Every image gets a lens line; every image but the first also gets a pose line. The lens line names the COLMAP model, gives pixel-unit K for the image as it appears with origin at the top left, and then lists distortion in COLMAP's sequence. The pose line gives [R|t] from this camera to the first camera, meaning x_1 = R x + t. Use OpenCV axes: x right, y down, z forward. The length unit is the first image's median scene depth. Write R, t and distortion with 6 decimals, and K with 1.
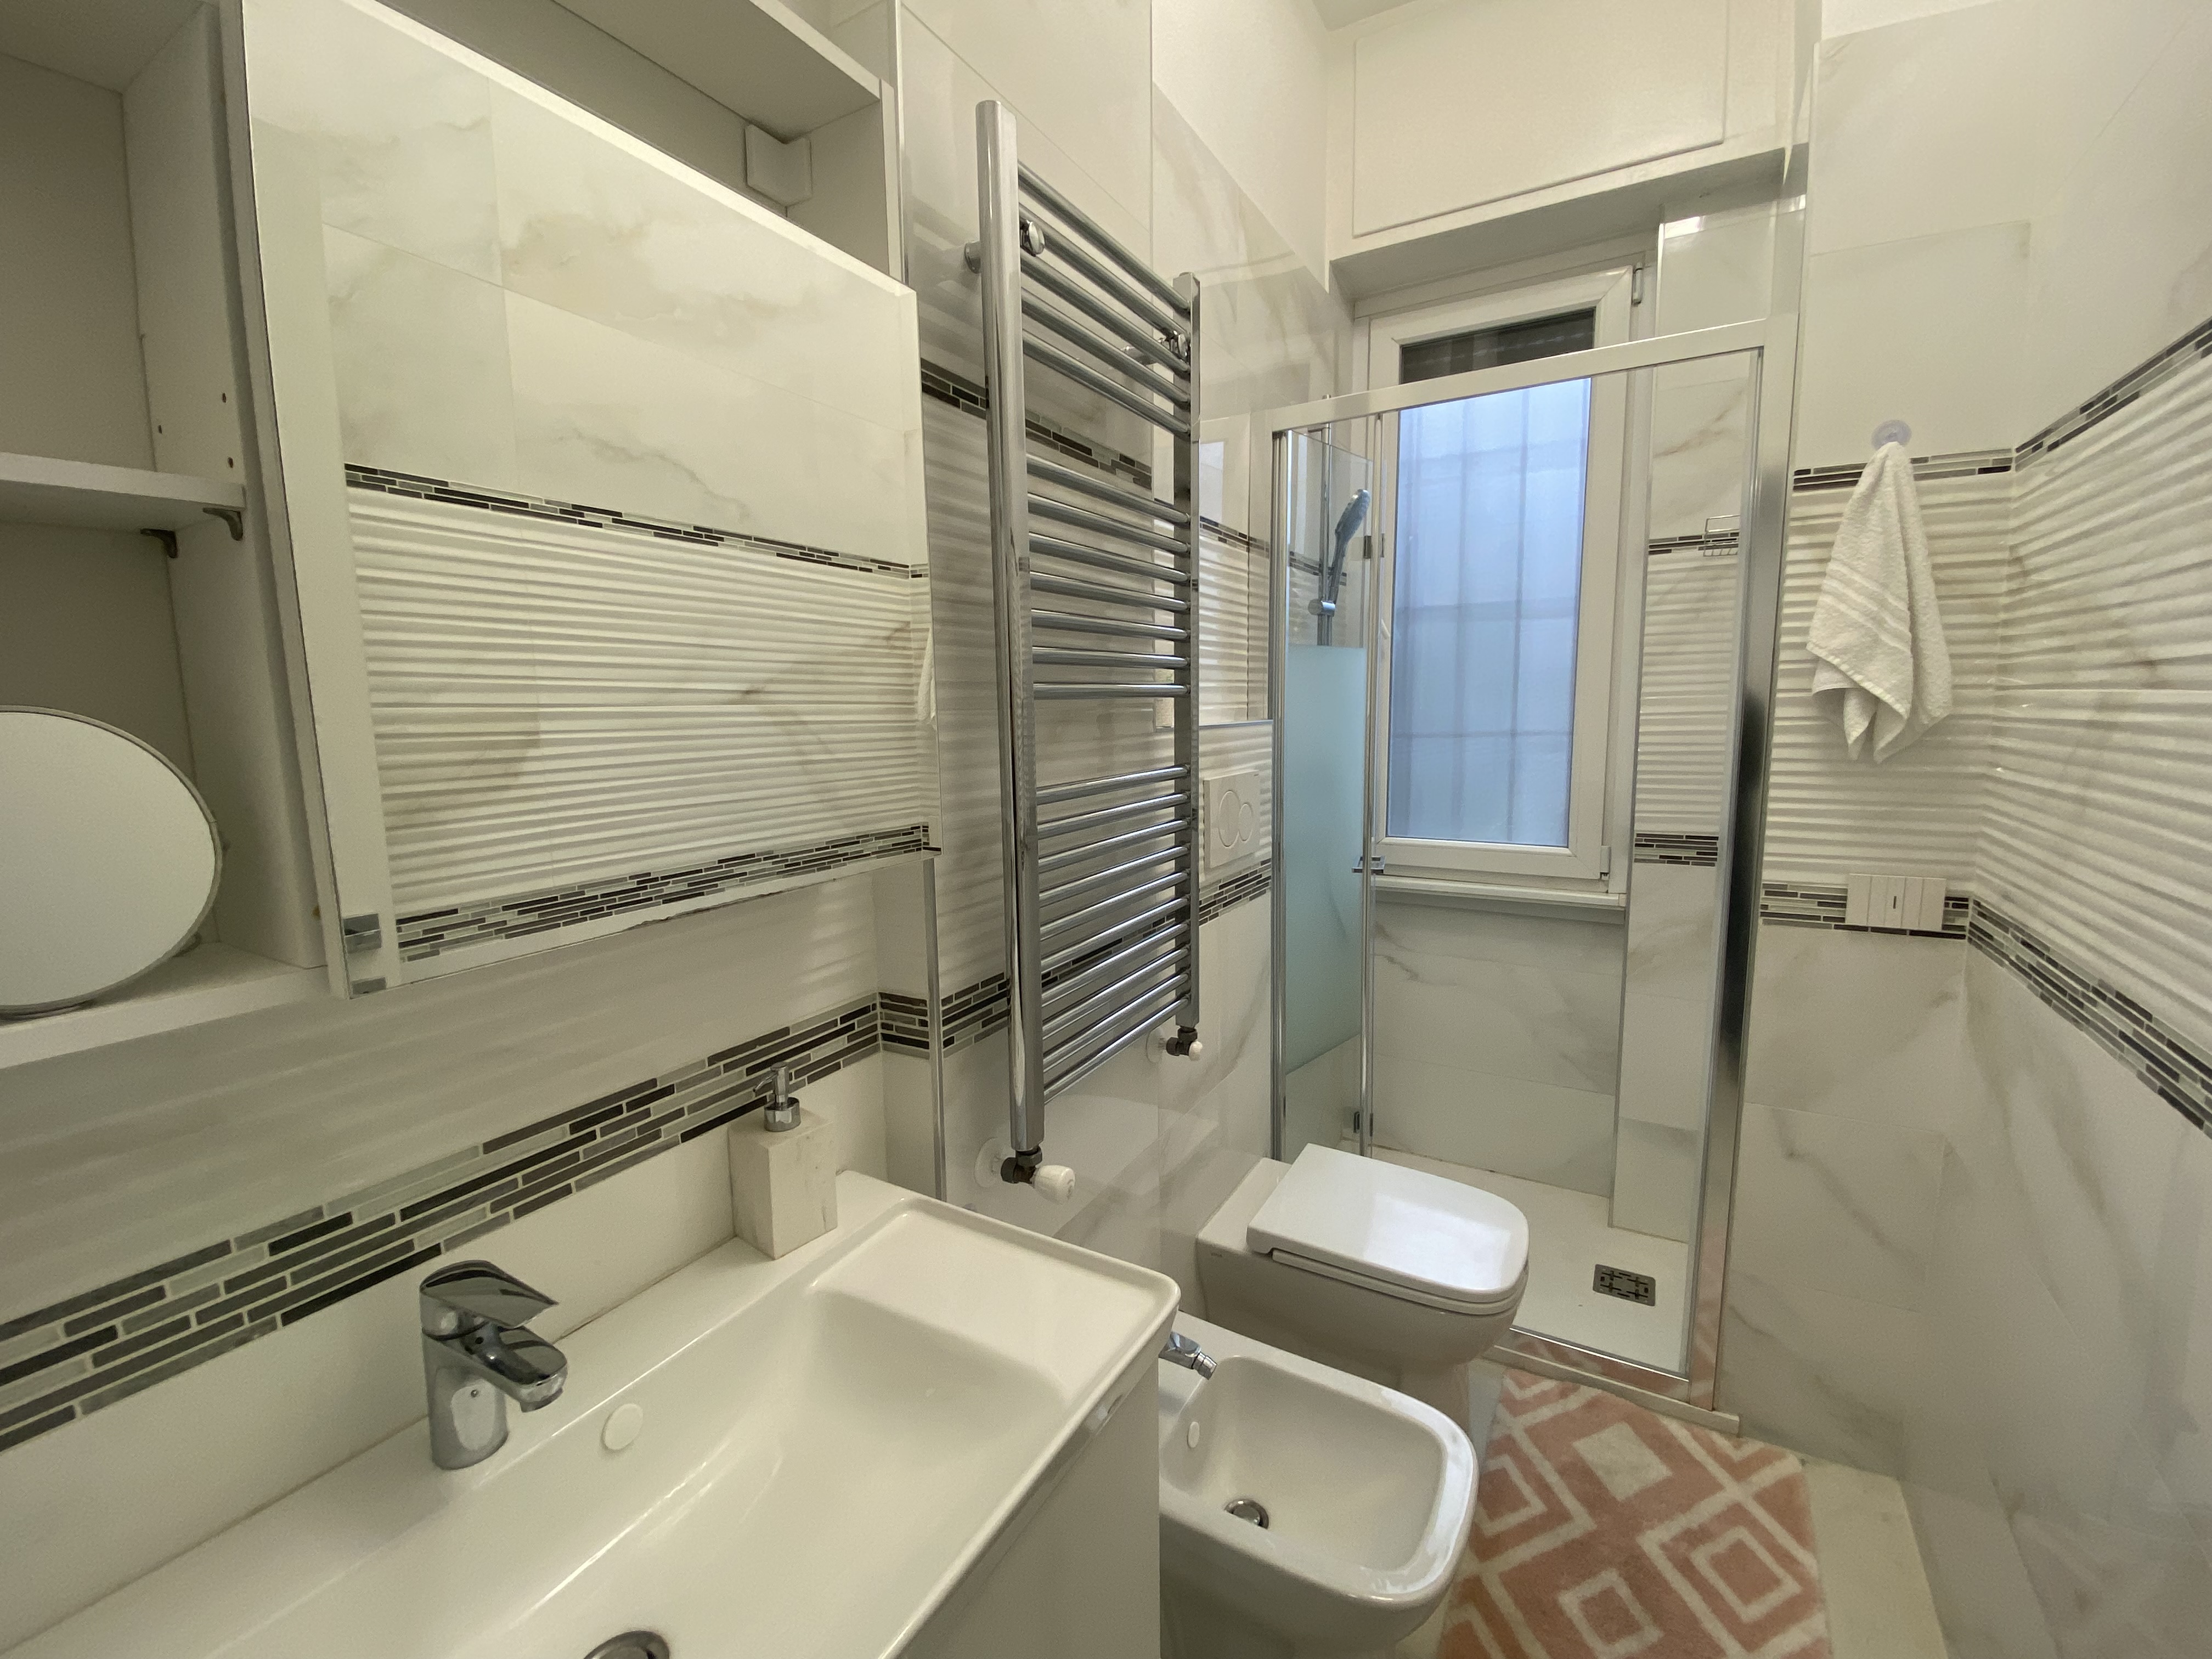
lens RADIAL K [[936.1, 0, 1105.5], [0, 936.1, 826.9], [0, 0, 1]] dist [0.024180, -0.020534]
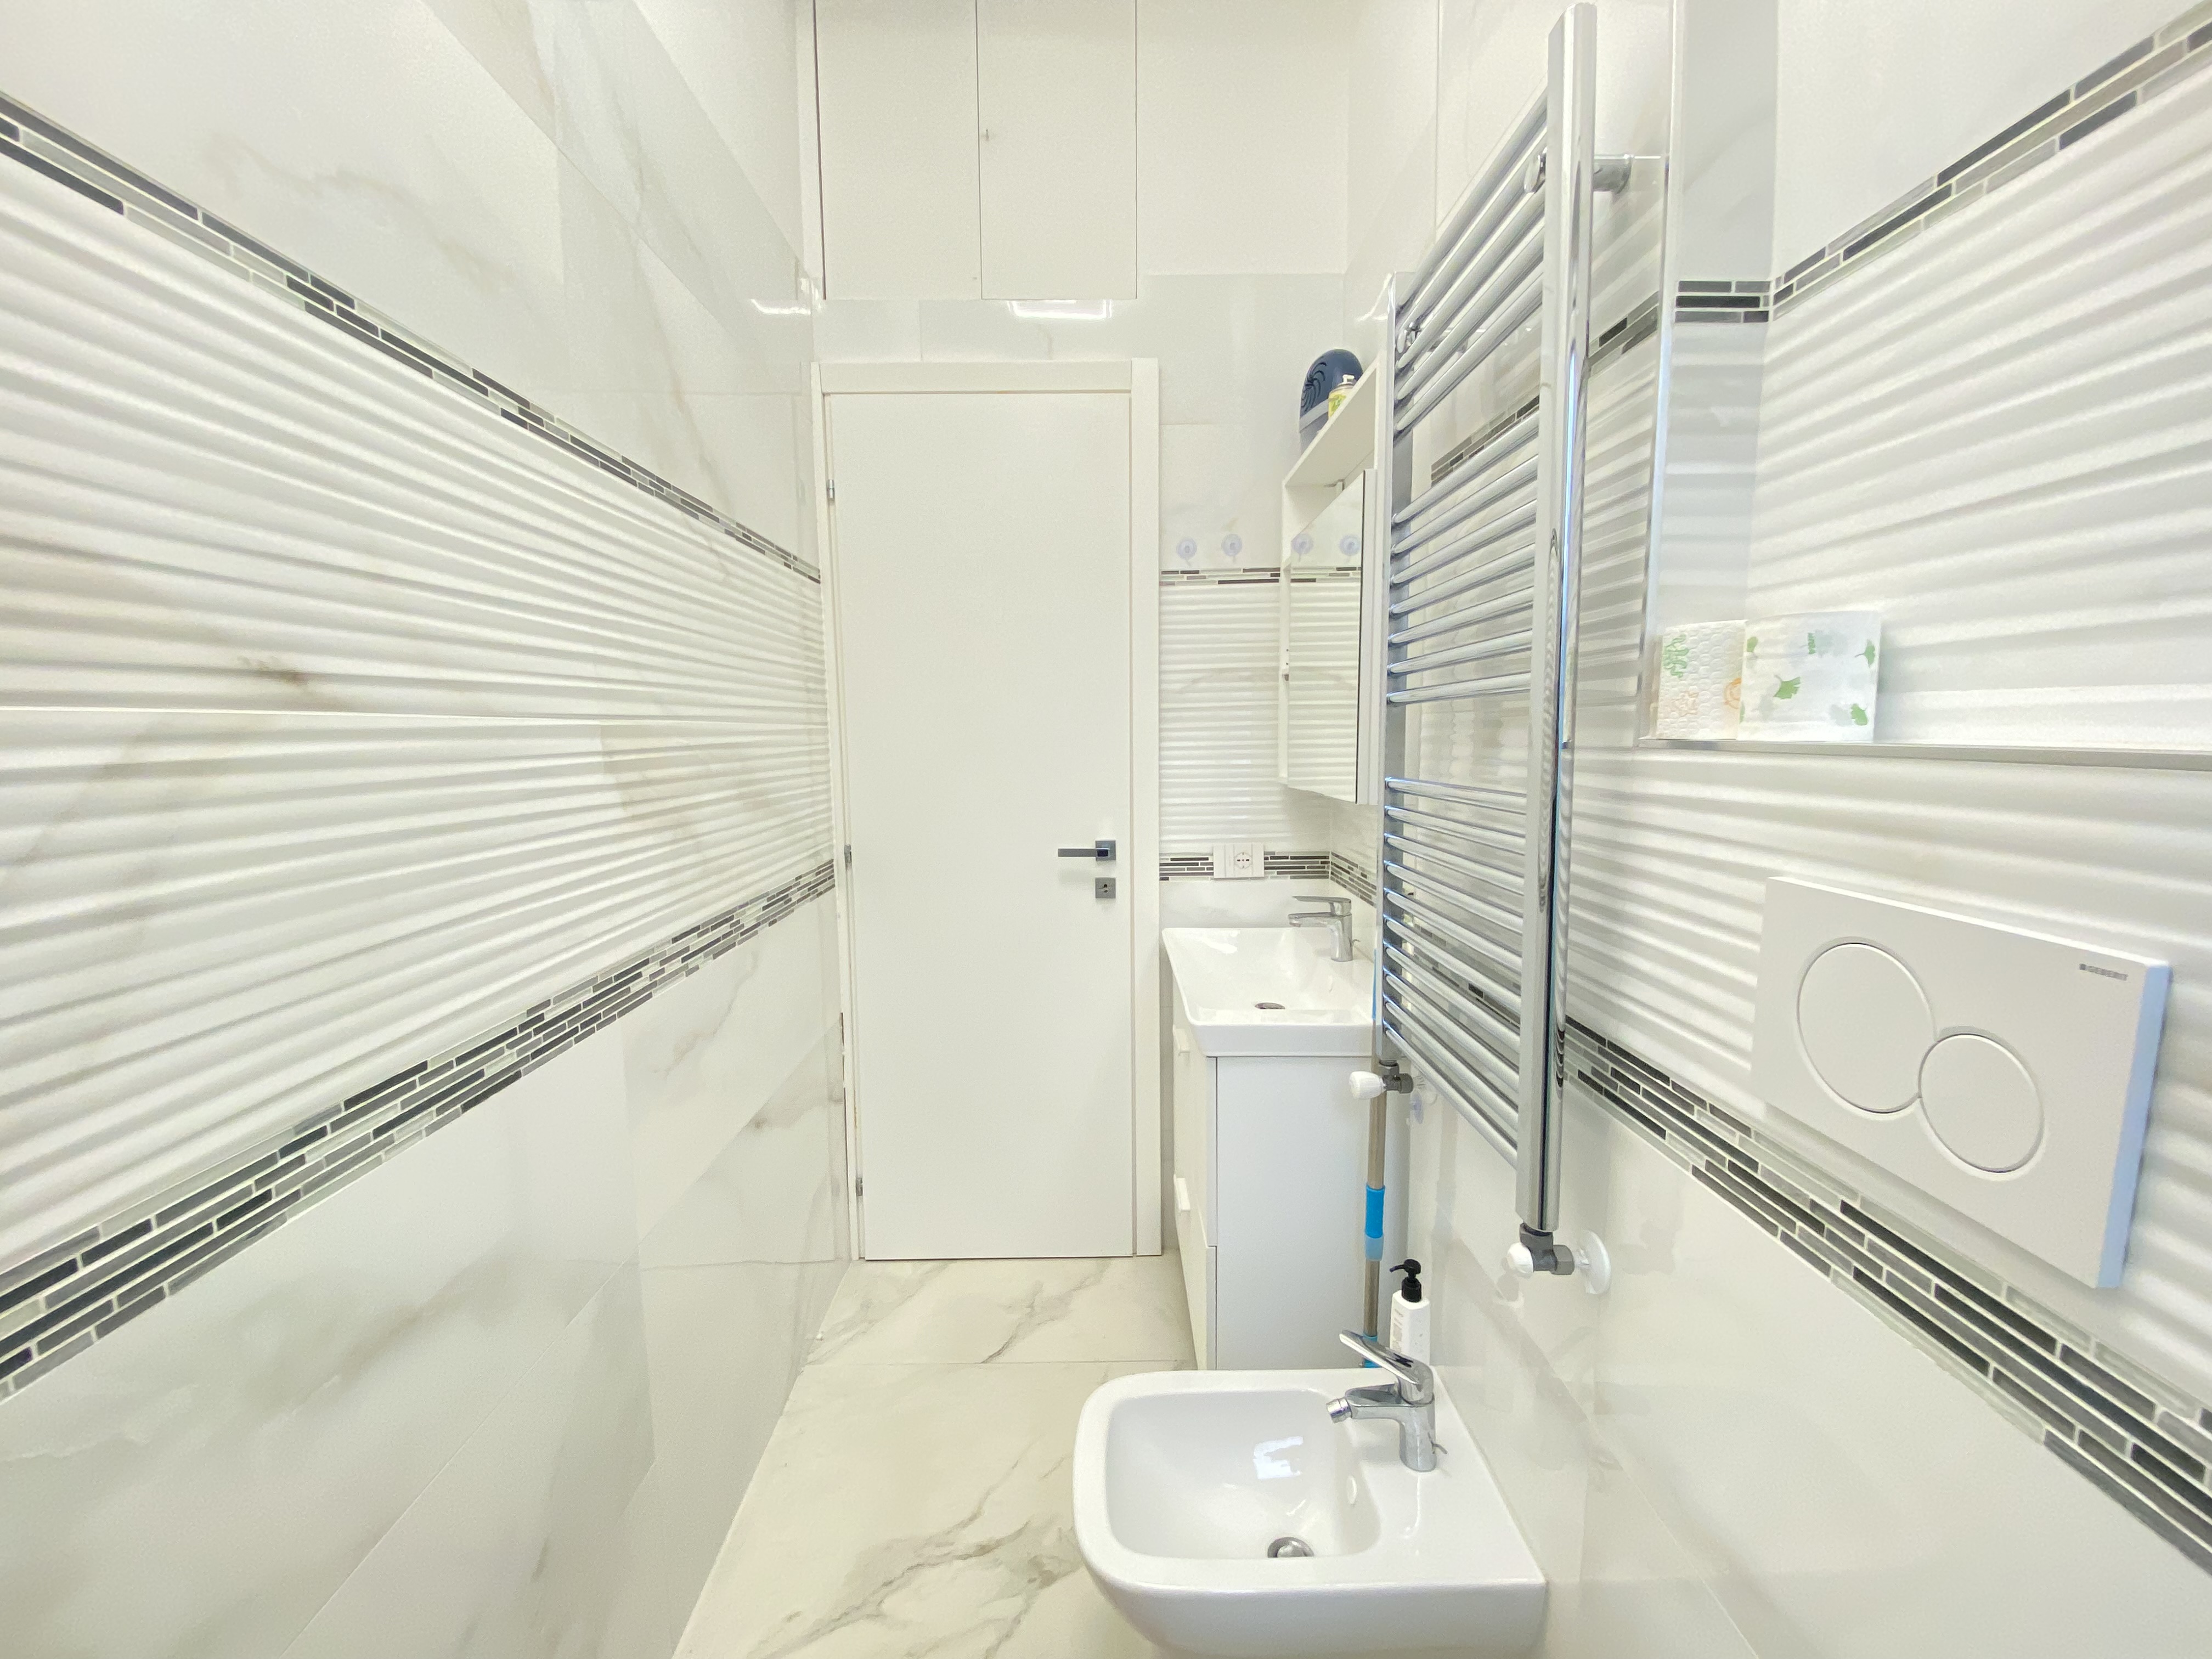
lens RADIAL K [[882.1, 0, 1101.2], [0, 882.1, 831.6], [0, 0, 1]] dist [-0.035139, -0.000102]
pose [[-0.863315, 0.081290, -0.498075, 0.642098], [-0.044131, 0.971001, 0.234969, -0.171682], [0.502731, 0.224833, -0.834692, 1.358674]]
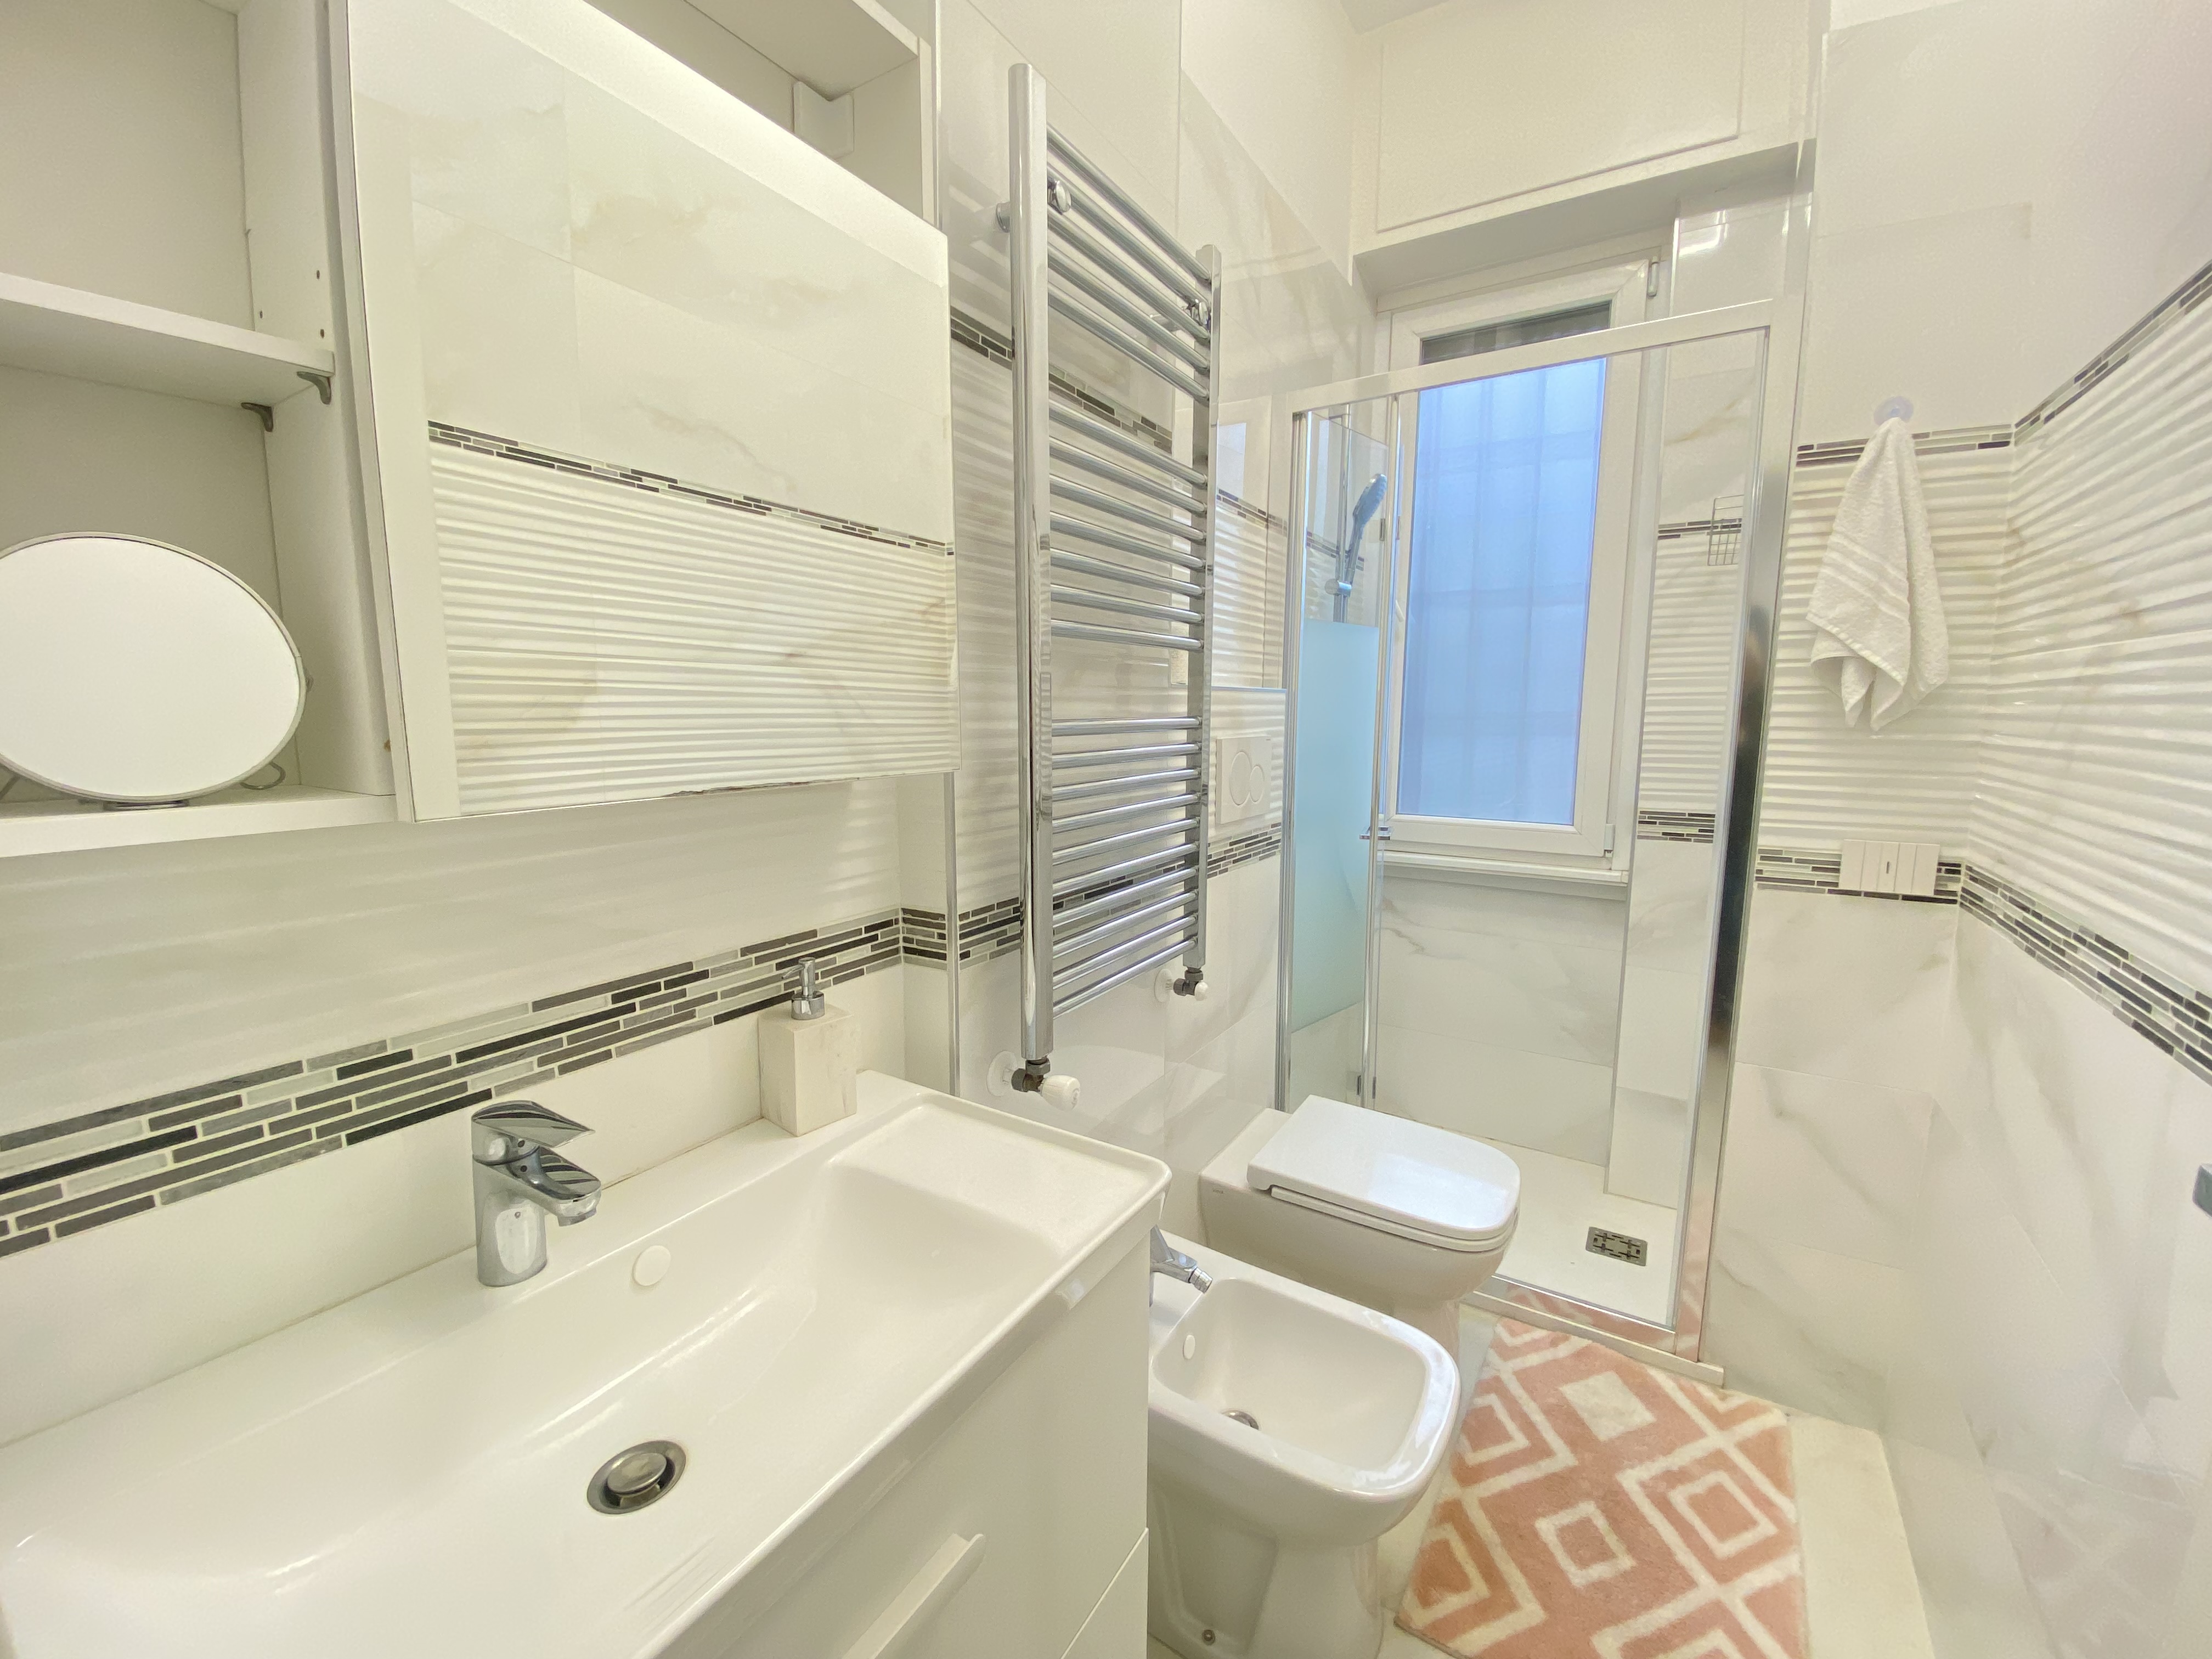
lens RADIAL K [[897.7, 0, 1103.6], [0, 897.7, 828.4], [0, 0, 1]] dist [0.023932, -0.021032]
pose [[0.999177, 0.023588, -0.032994, 0.016119], [-0.023553, 0.999722, 0.001440, 0.061044], [0.033019, -0.000662, 0.999455, -0.012962]]
